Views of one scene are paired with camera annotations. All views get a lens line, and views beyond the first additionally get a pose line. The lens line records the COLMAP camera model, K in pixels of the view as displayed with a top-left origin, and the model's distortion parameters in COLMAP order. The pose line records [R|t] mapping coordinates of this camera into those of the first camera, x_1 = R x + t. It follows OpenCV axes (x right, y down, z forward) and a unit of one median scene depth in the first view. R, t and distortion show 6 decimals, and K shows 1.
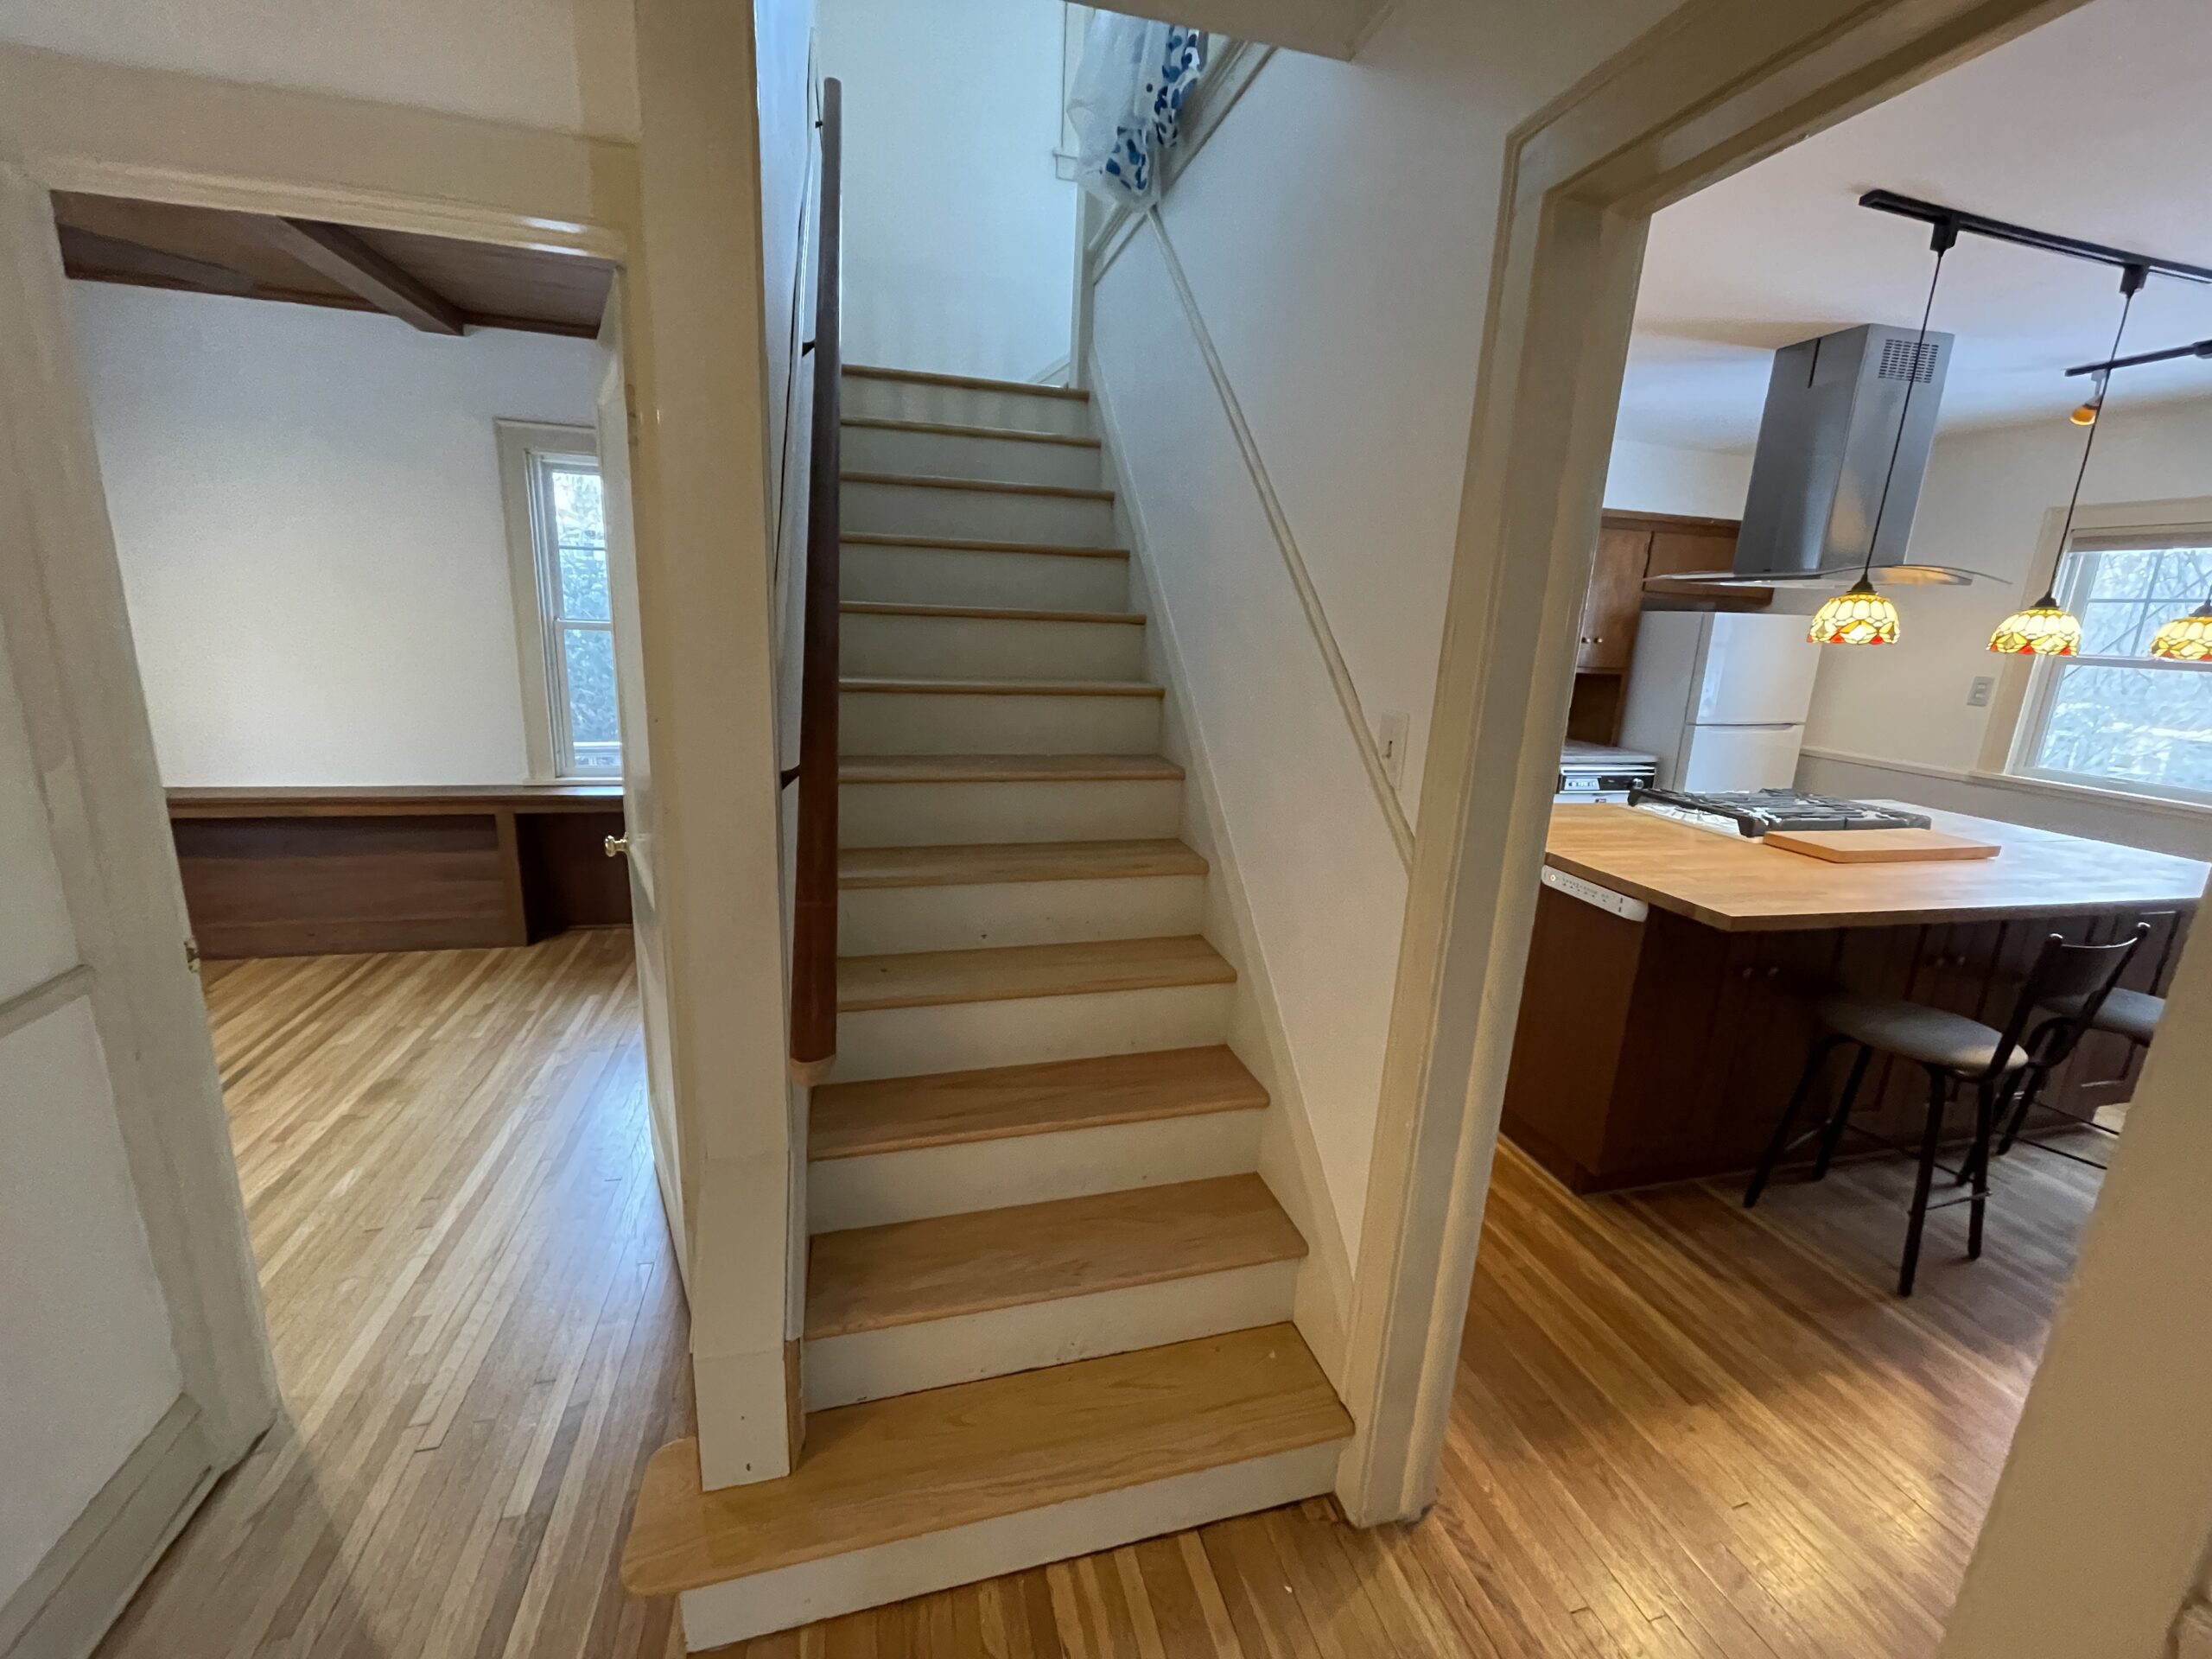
lens RADIAL K [[892.7, 0, 1095.6], [0, 892.7, 824.8], [0, 0, 1]] dist [-0.002512, 0.000710]
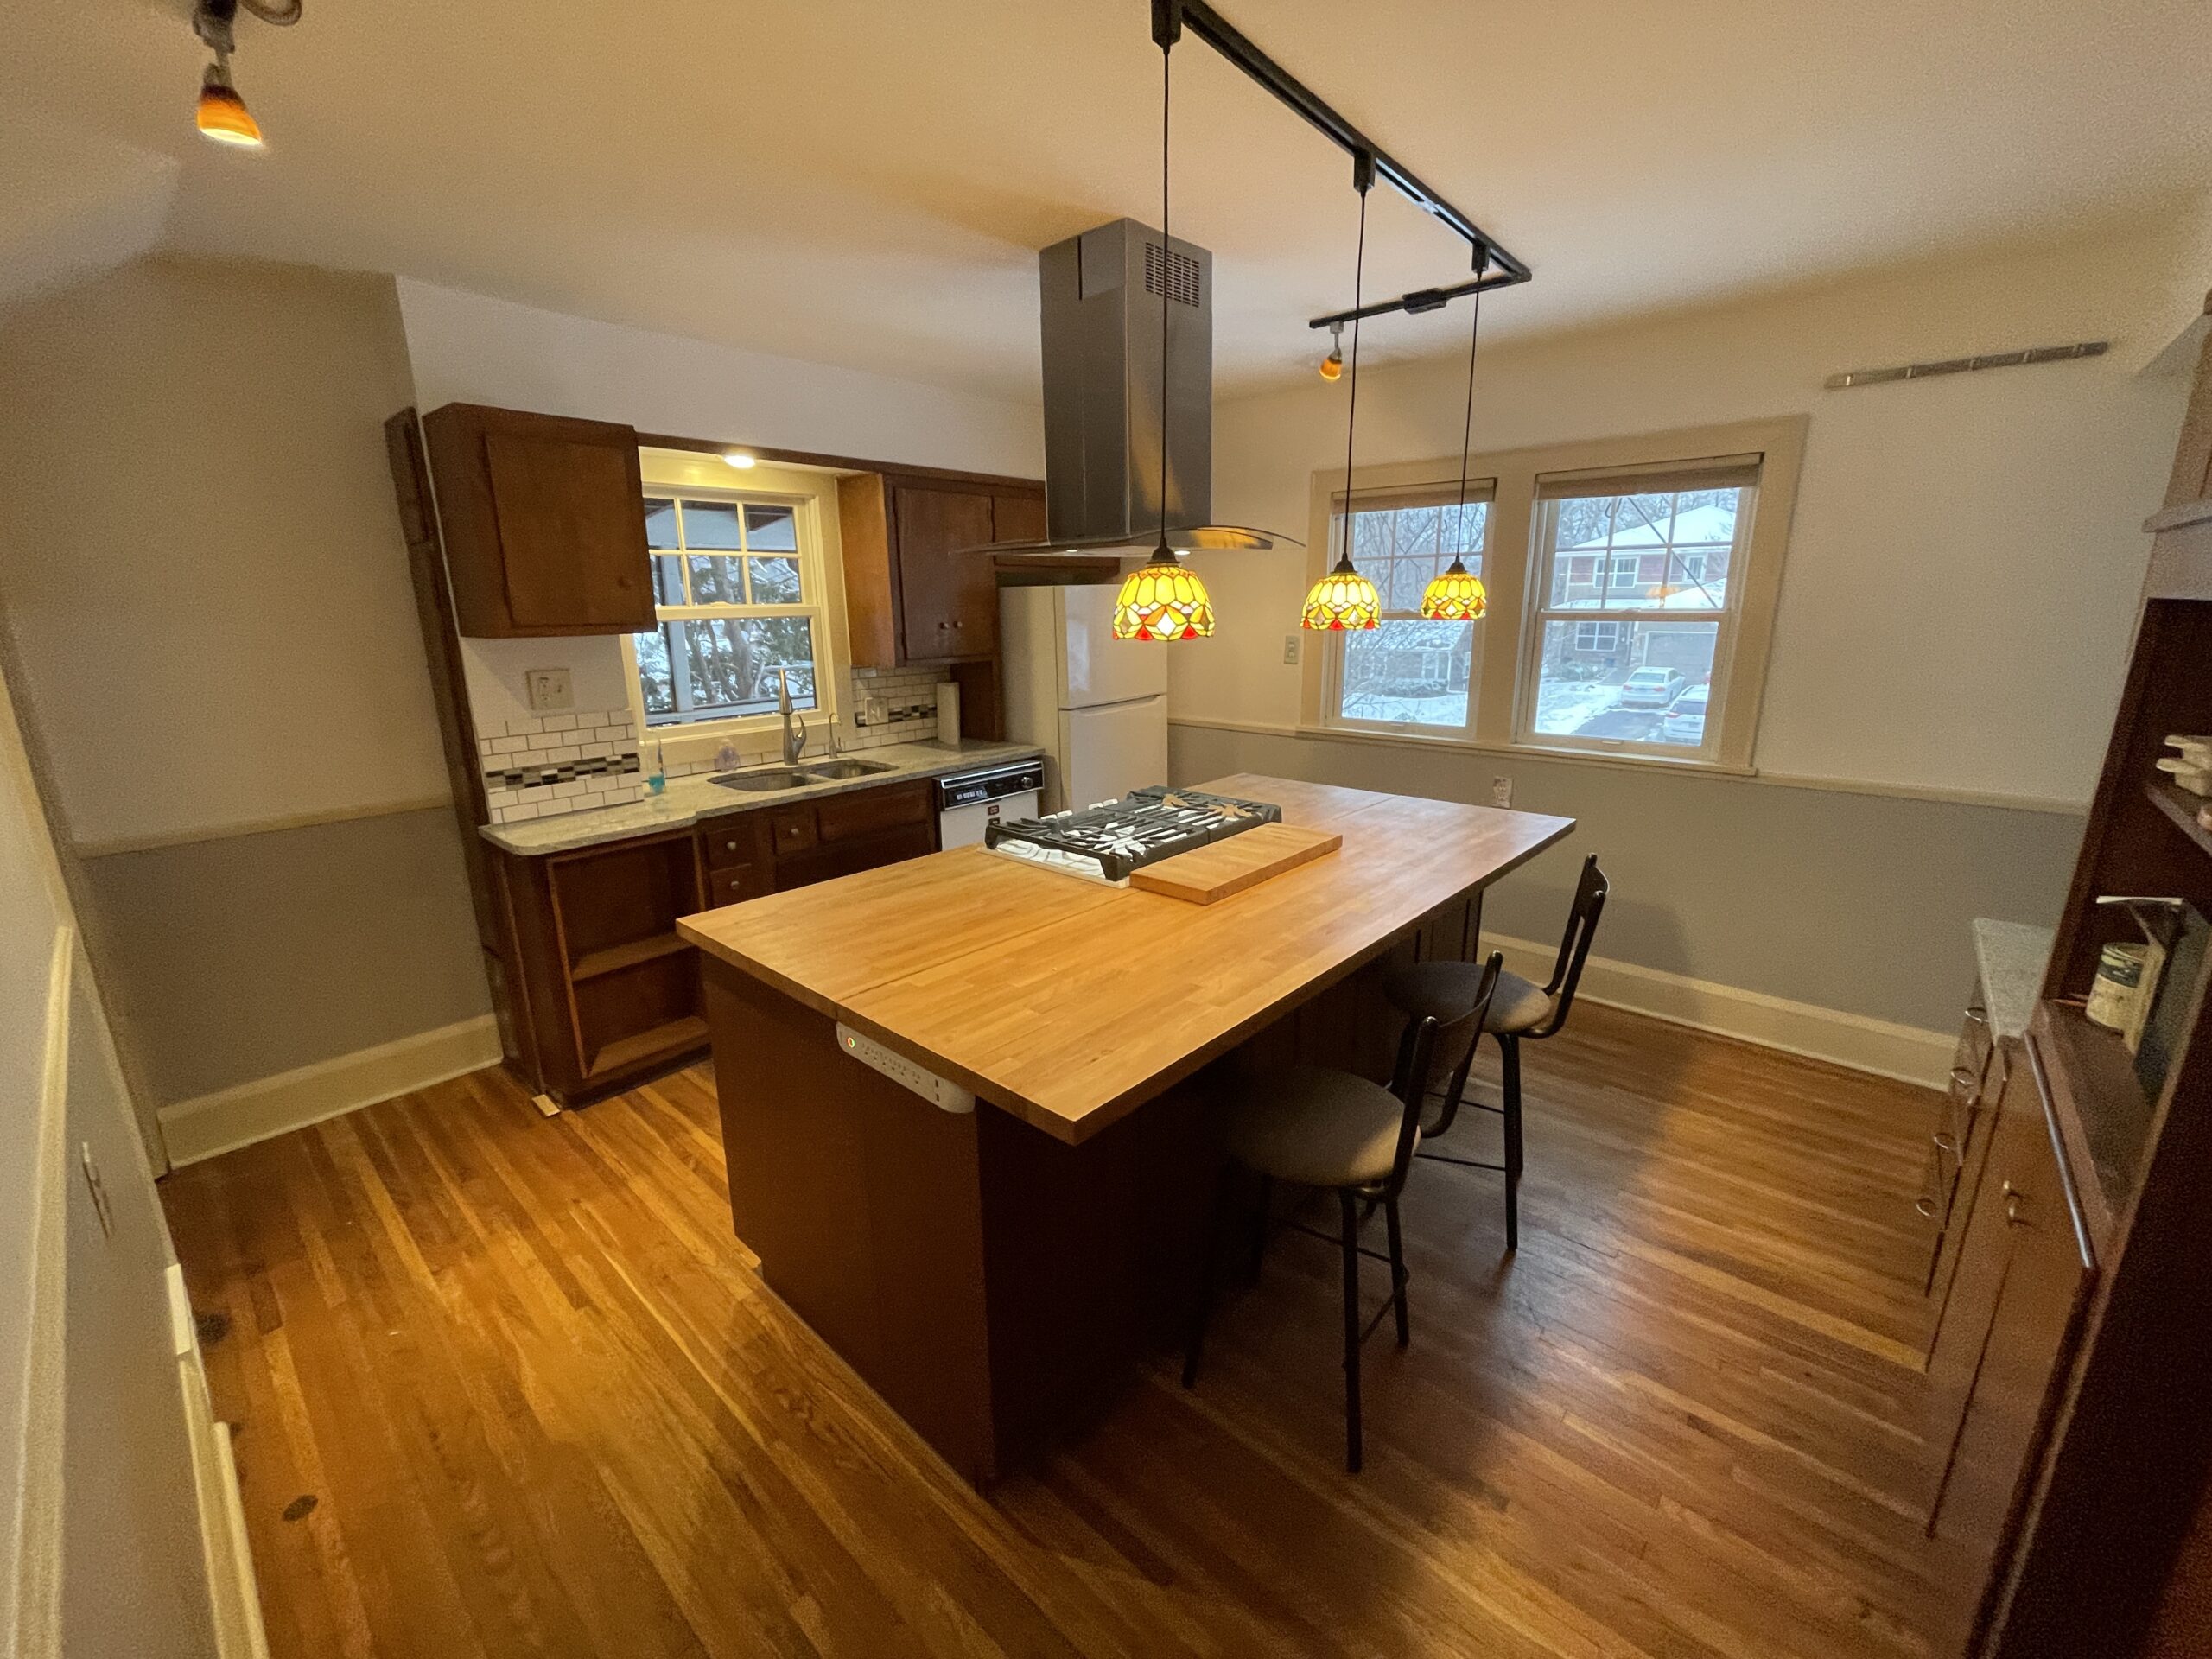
lens RADIAL K [[892.7, 0, 1095.8], [0, 892.7, 821.3], [0, 0, 1]] dist [-0.002512, 0.000710]
pose [[0.835783, -0.184230, 0.517229, 0.331735], [0.173855, 0.982353, 0.068970, -0.095453], [-0.520808, 0.032279, 0.853063, 0.348752]]
